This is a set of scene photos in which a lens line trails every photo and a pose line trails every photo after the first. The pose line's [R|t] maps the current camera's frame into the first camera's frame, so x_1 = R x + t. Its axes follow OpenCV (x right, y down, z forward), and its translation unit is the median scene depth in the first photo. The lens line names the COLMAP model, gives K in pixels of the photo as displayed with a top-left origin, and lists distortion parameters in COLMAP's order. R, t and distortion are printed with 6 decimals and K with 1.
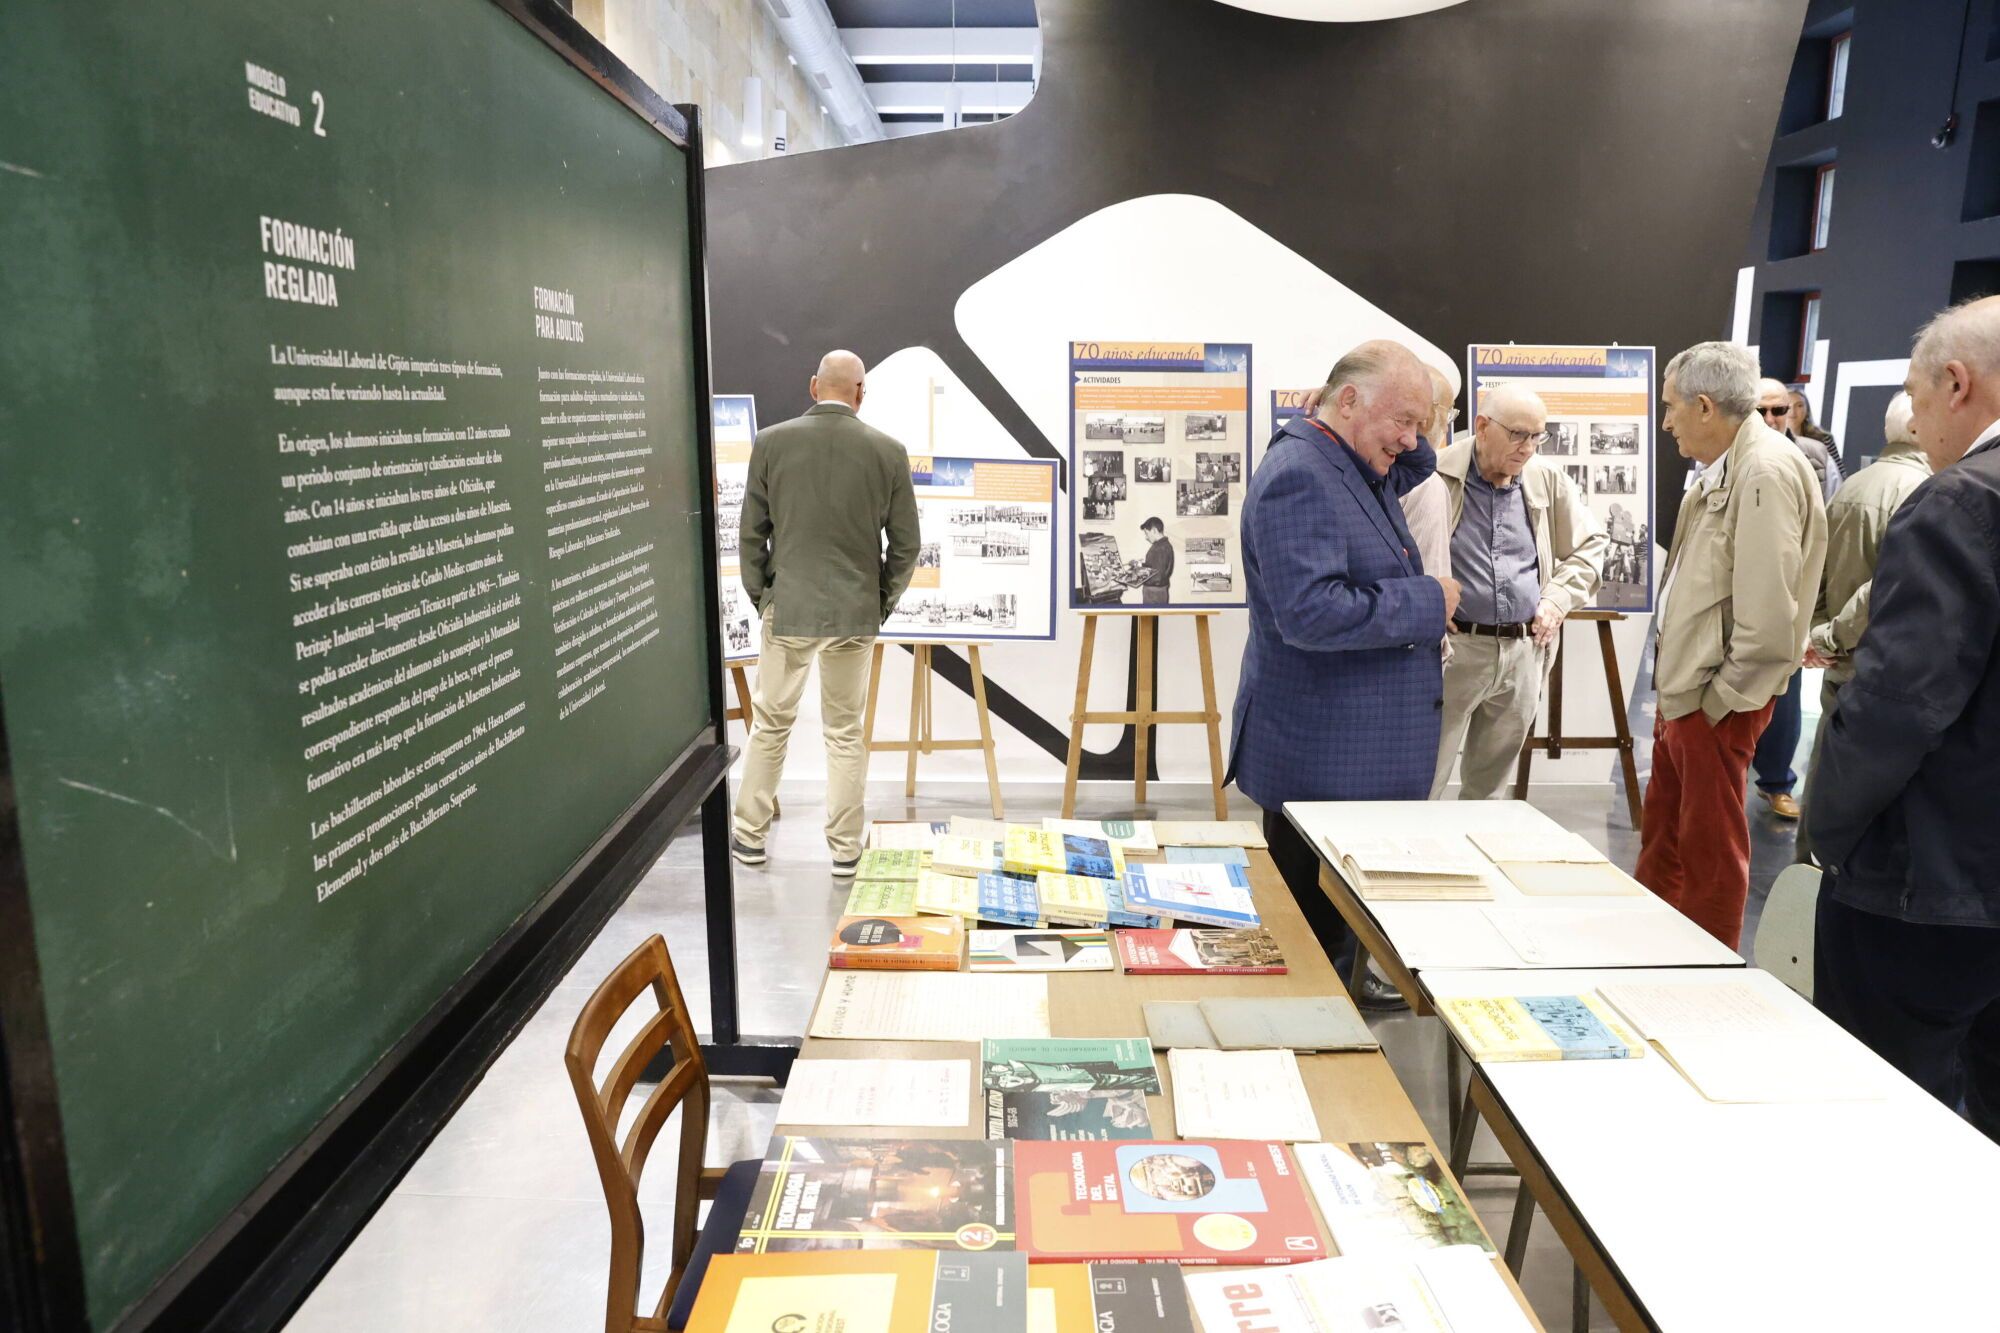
lens RADIAL K [[1356.8, 0, 989.7], [0, 1356.8, 668.8], [0, 0, 1]] dist [-0.105278, 0.076467]
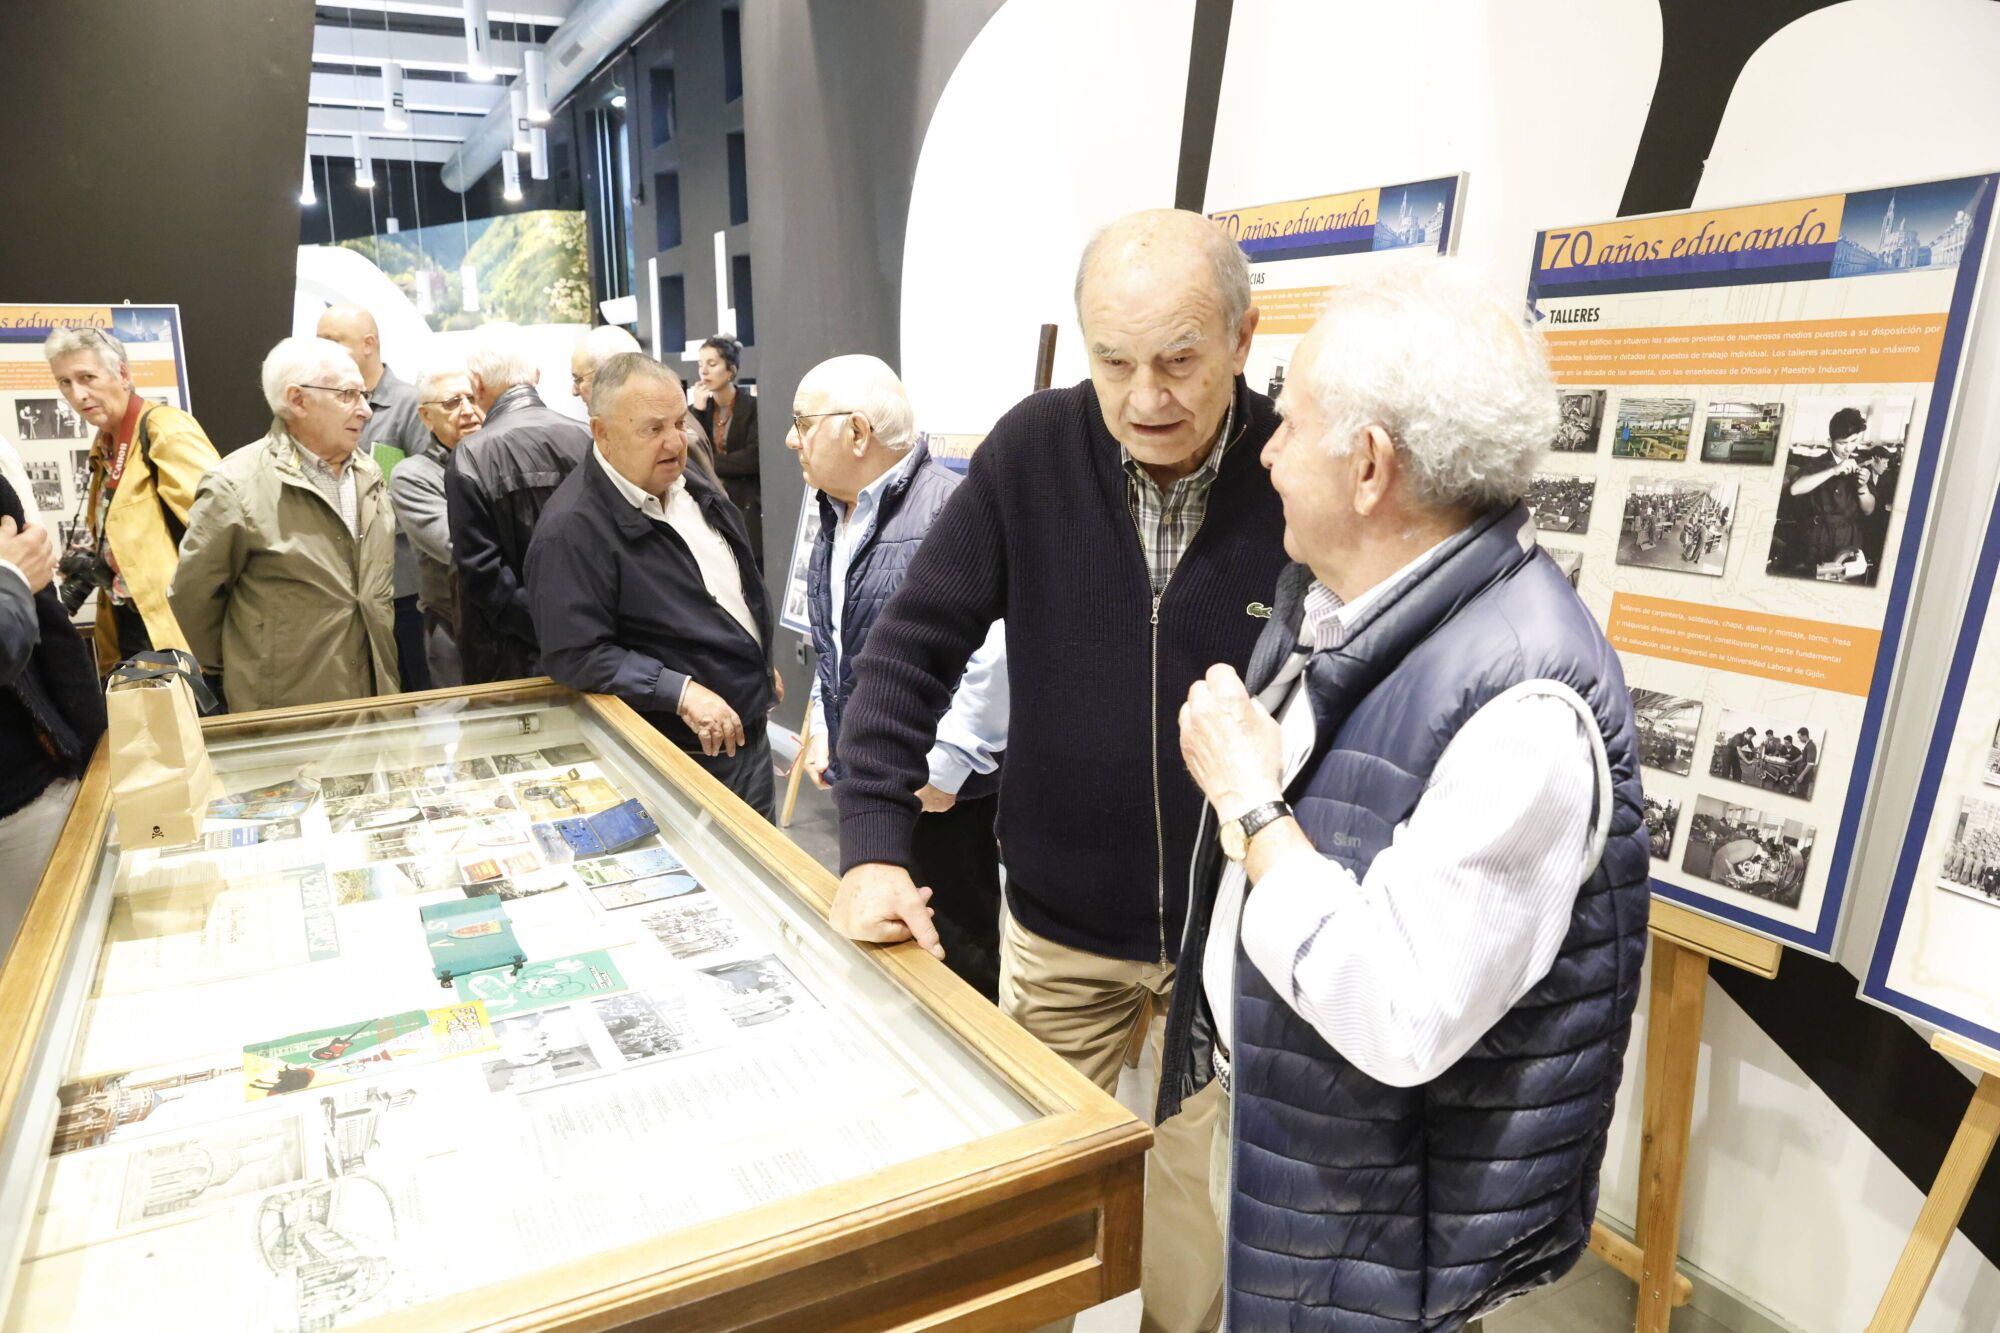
lens RADIAL K [[1356.8, 0, 1001.2], [0, 1356.8, 669.7], [0, 0, 1]] dist [-0.105278, 0.076467]
pose [[0.862818, -0.118911, 0.491330, 1.202789], [0.109389, 0.992830, 0.048187, 0.008368], [-0.493537, 0.012170, 0.869640, 0.049059]]
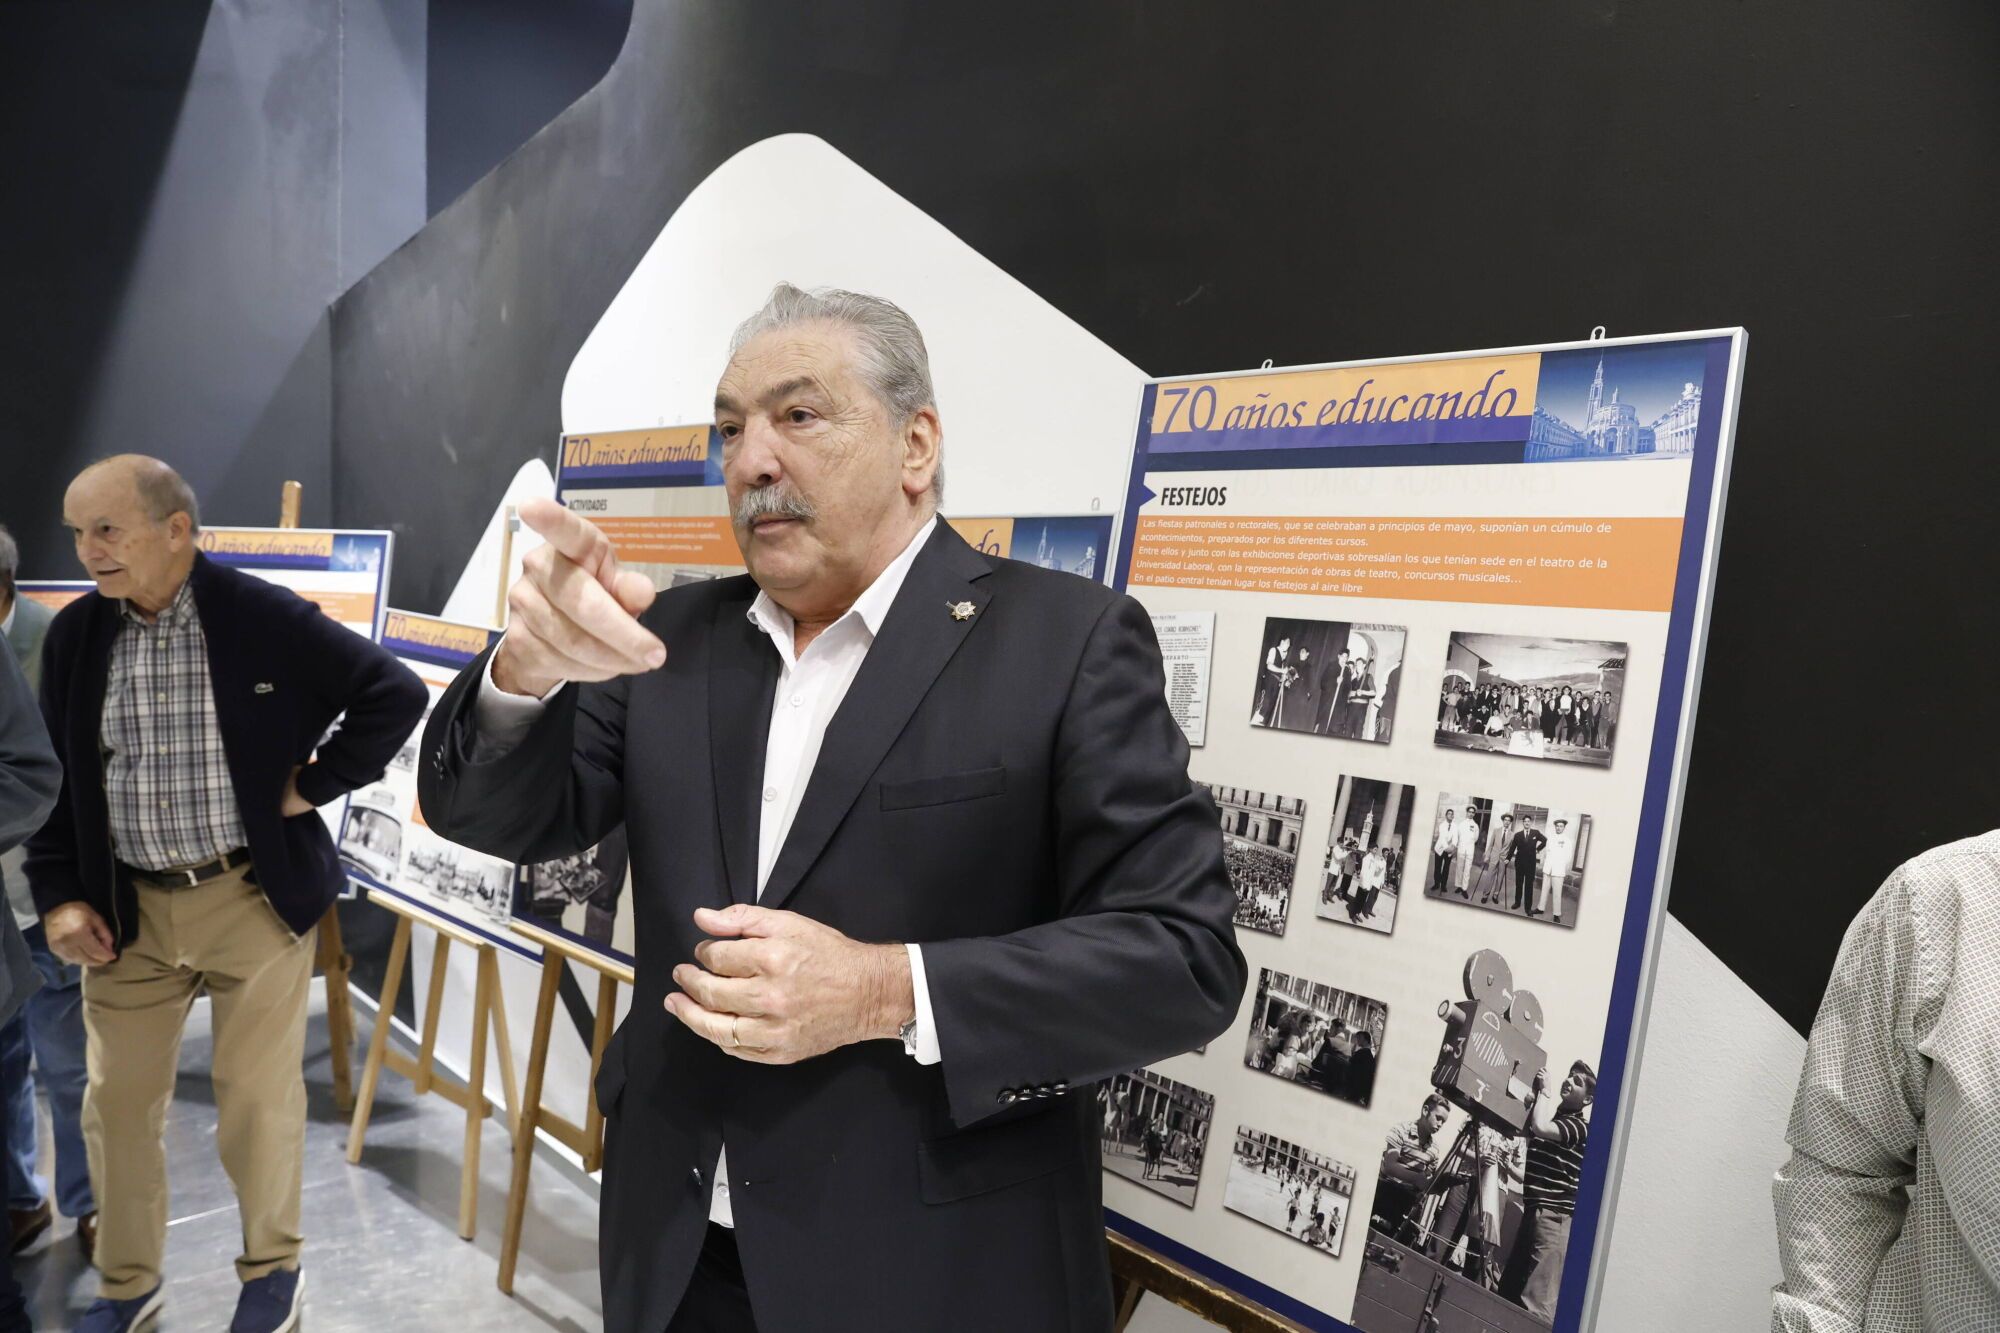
lens RADIAL K [[1356.8, 0, 988.9], [0, 1356.8, 668.1], [0, 0, 1]] dist [-0.105278, 0.076467]
pose [[0.698797, 0.077469, -0.711112, 1.352330], [-0.149723, 0.987939, -0.039504, -0.357220], [0.699475, 0.134075, 0.701968, 1.743696]]
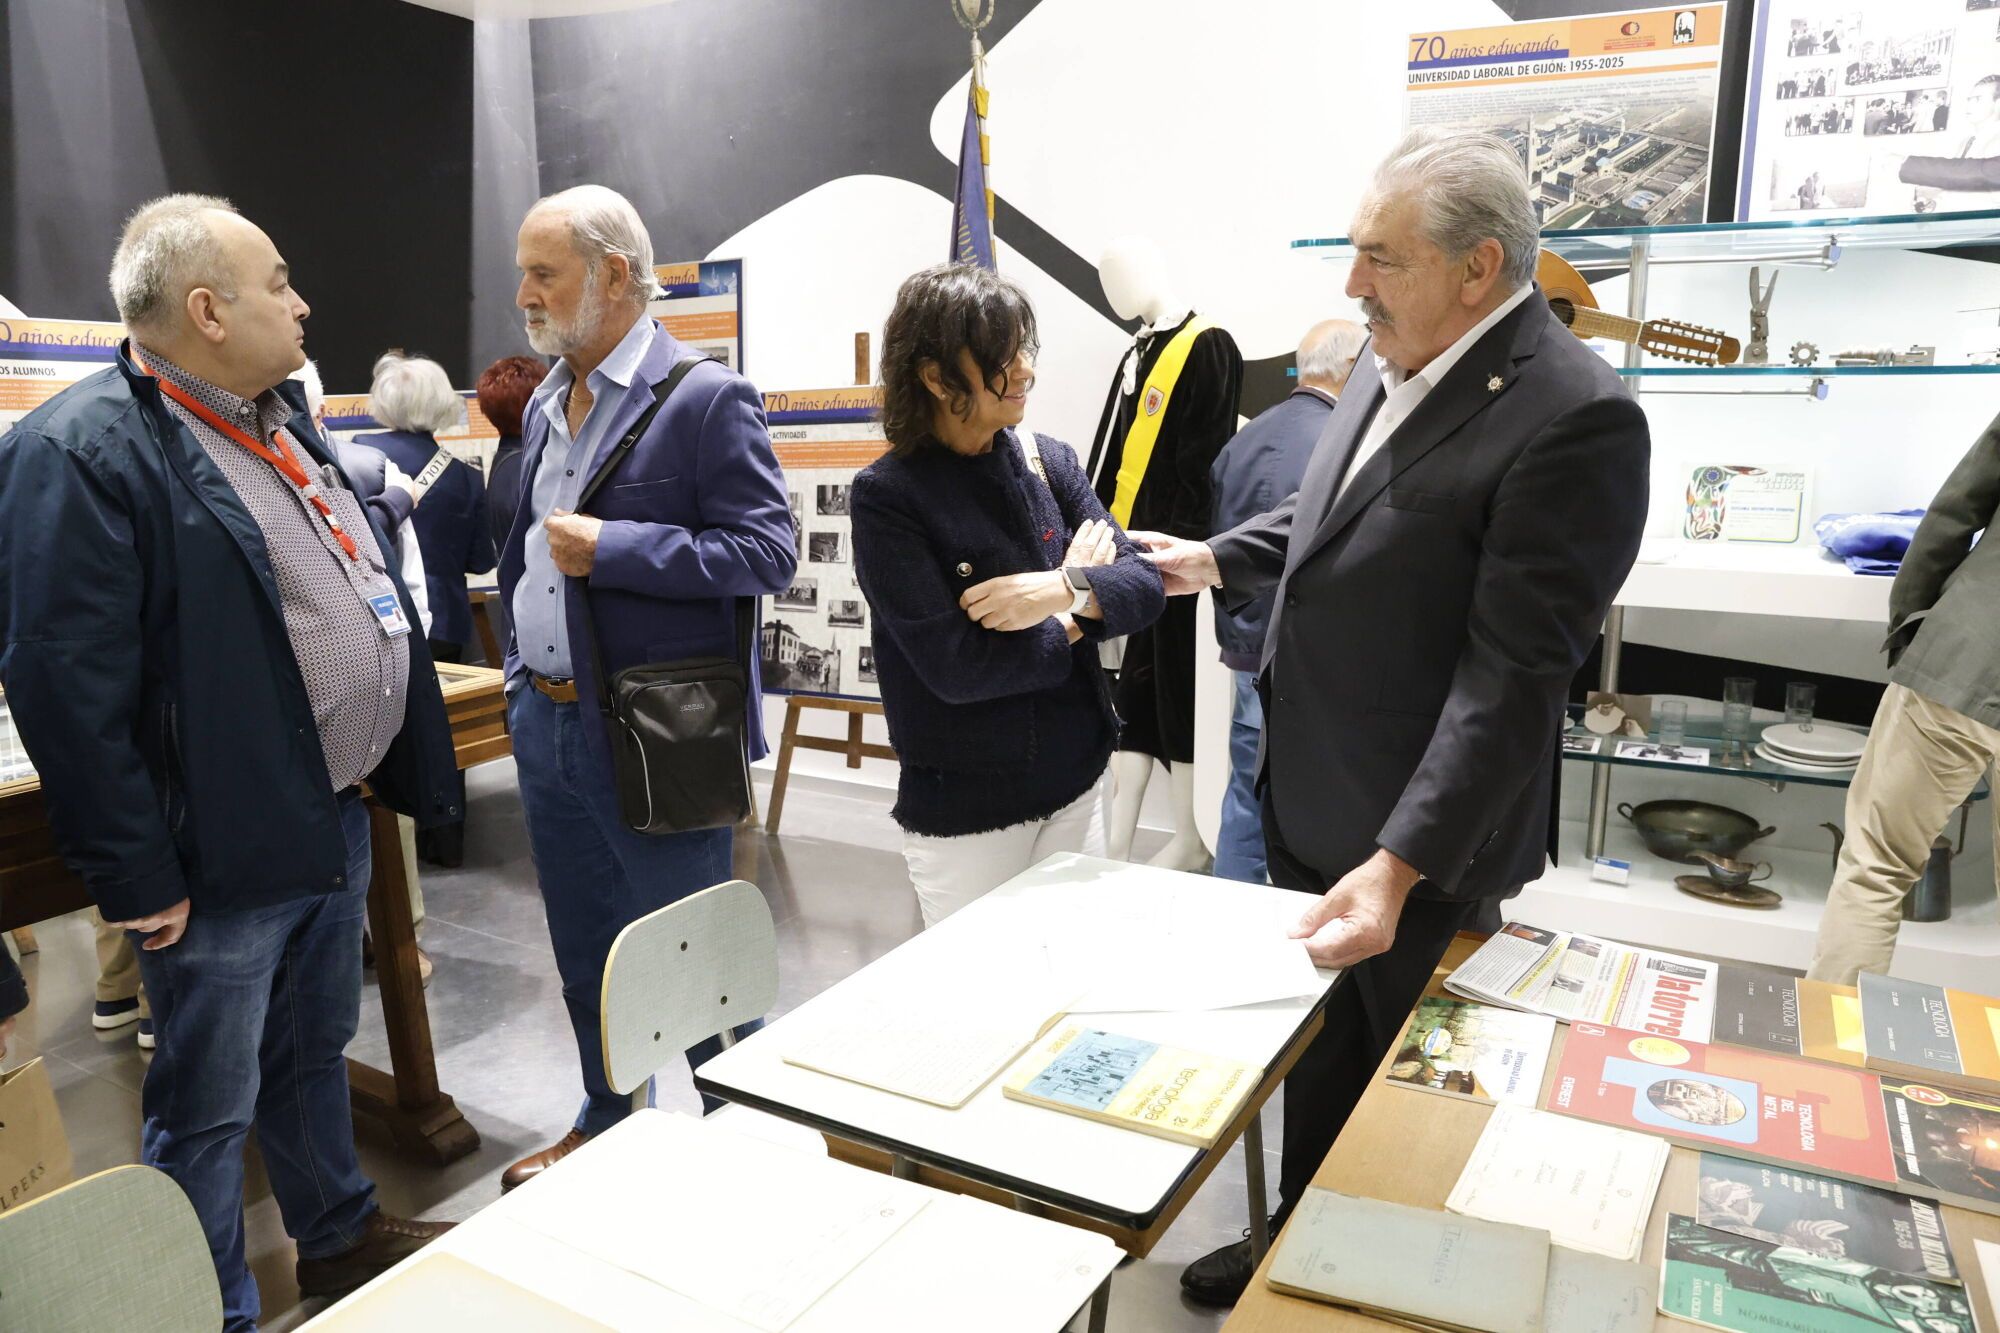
lens RADIAL K [[1356.8, 0, 1005.2], [0, 1356.8, 680.9], [0, 0, 1]] dist [-0.105278, 0.076467]
pose [[-0.877657, -0.088724, 0.471005, 0.101077], [0.101734, 0.925838, 0.363969, -0.187725], [-0.468367, 0.367358, -0.803542, 1.236986]]
